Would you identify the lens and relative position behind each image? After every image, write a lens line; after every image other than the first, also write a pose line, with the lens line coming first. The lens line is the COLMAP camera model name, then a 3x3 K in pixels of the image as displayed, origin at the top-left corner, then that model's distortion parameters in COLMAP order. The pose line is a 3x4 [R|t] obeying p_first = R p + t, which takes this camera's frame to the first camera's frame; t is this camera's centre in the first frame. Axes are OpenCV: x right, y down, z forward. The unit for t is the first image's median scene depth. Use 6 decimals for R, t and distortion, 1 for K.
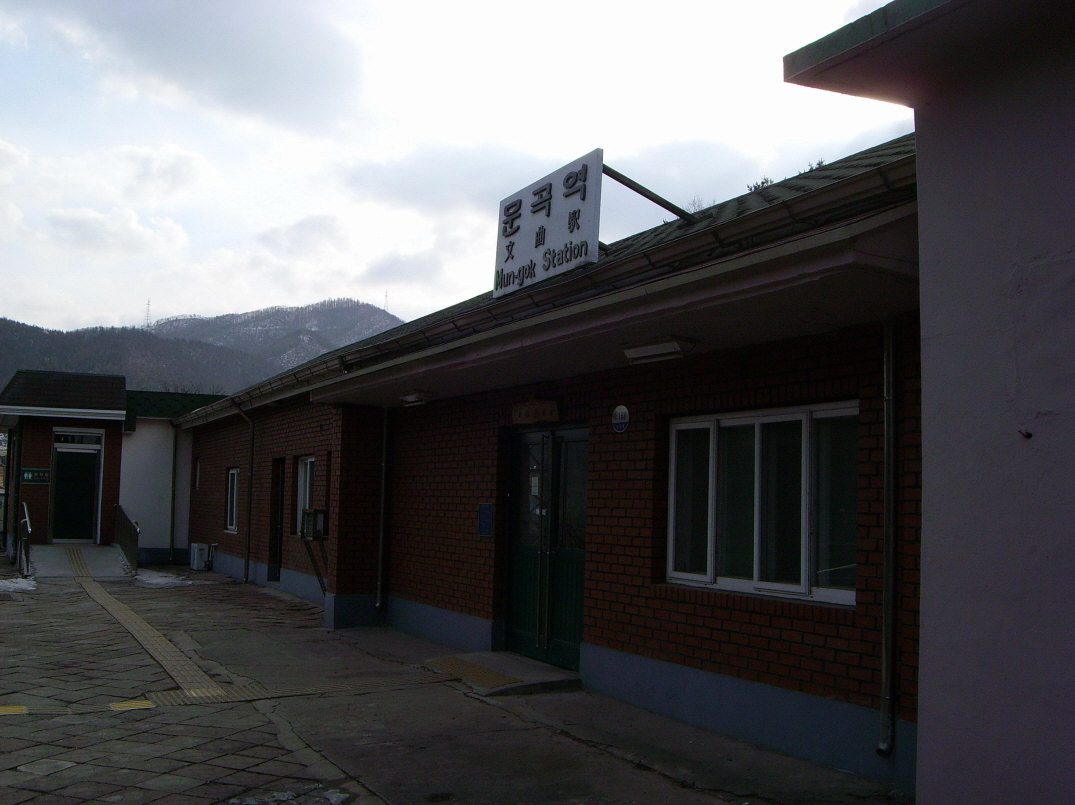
lens RADIAL K [[1175.2, 0, 537.5], [0, 1175.2, 402.5], [0, 0, 1]] dist [-0.111182, 0.003444]
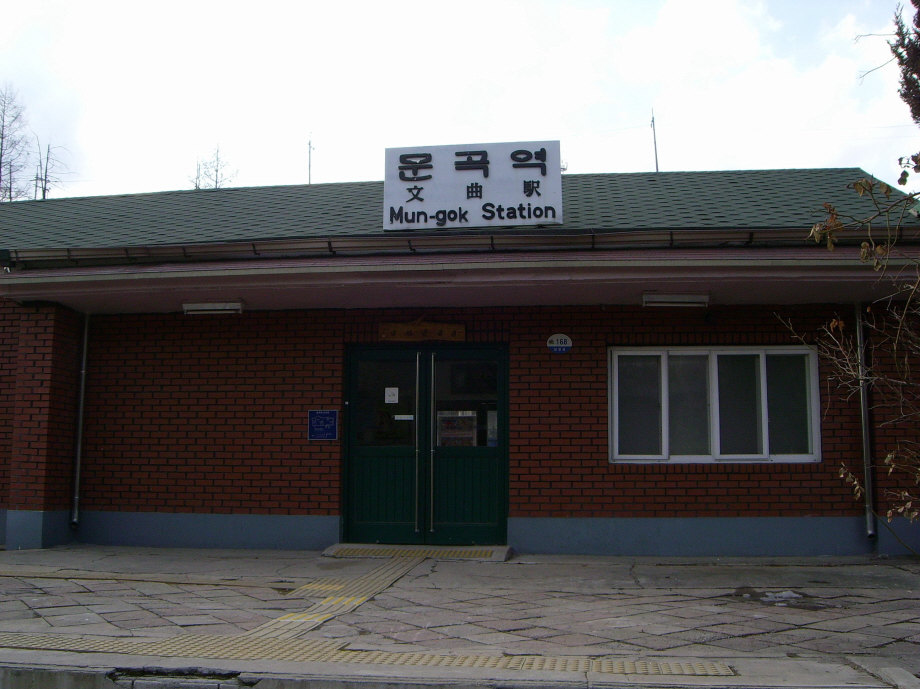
lens RADIAL K [[1005.8, 0, 460.0], [0, 1005.8, 344.5], [0, 0, 1]] dist [-0.111182, 0.003444]
pose [[0.535561, 0.095939, 0.839029, -1.001150], [-0.063634, 0.995286, -0.073188, 0.111192], [-0.842096, -0.014194, 0.539141, 0.506863]]
